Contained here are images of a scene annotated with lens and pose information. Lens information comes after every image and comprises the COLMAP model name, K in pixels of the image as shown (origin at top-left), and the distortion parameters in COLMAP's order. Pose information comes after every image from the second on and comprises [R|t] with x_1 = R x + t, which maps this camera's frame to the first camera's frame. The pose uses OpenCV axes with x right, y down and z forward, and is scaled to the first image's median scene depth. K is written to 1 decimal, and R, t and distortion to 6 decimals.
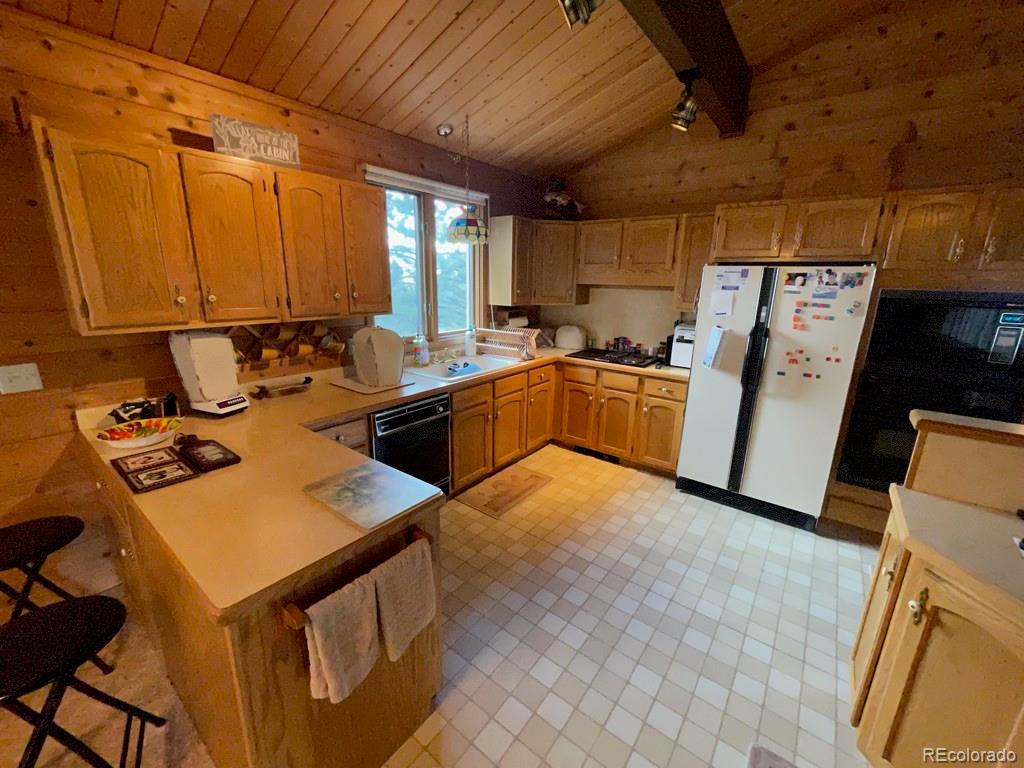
lens RADIAL K [[415.7, 0, 510.8], [0, 415.7, 383.3], [0, 0, 1]] dist [-0.000585, -0.000345]
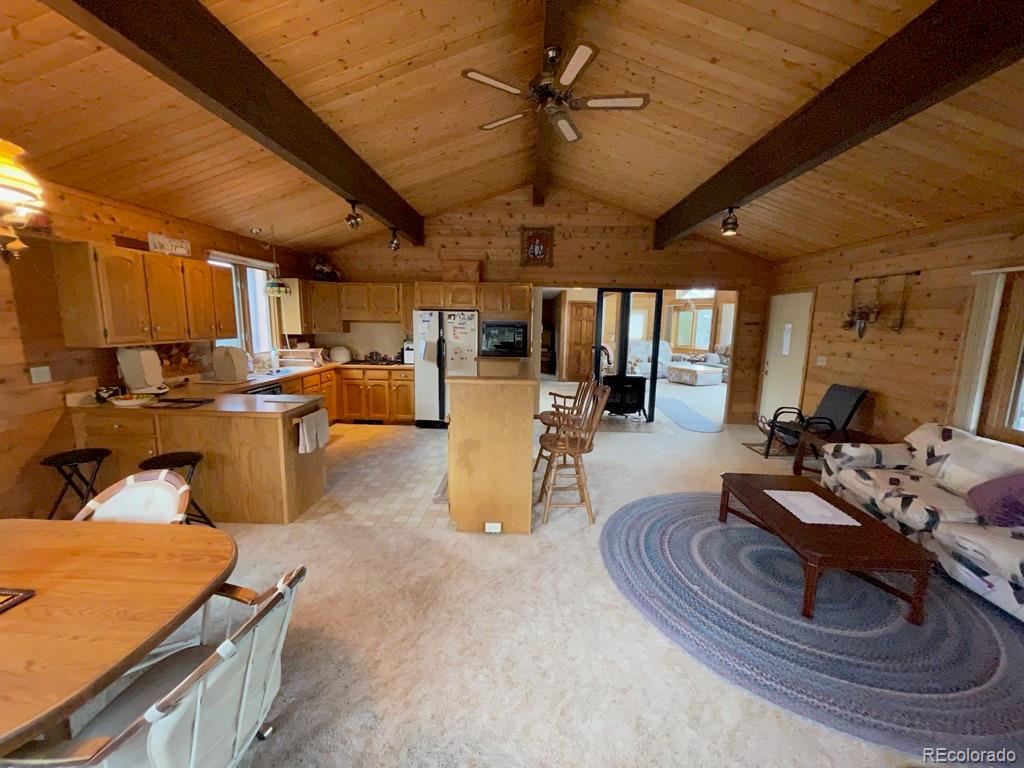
lens RADIAL K [[415.7, 0, 510.8], [0, 415.7, 383.3], [0, 0, 1]] dist [-0.000585, -0.000345]
pose [[0.817235, -0.094063, 0.568576, -0.297950], [0.142562, 0.988924, -0.041305, 0.197103], [-0.558393, 0.114813, 0.821593, -0.799606]]
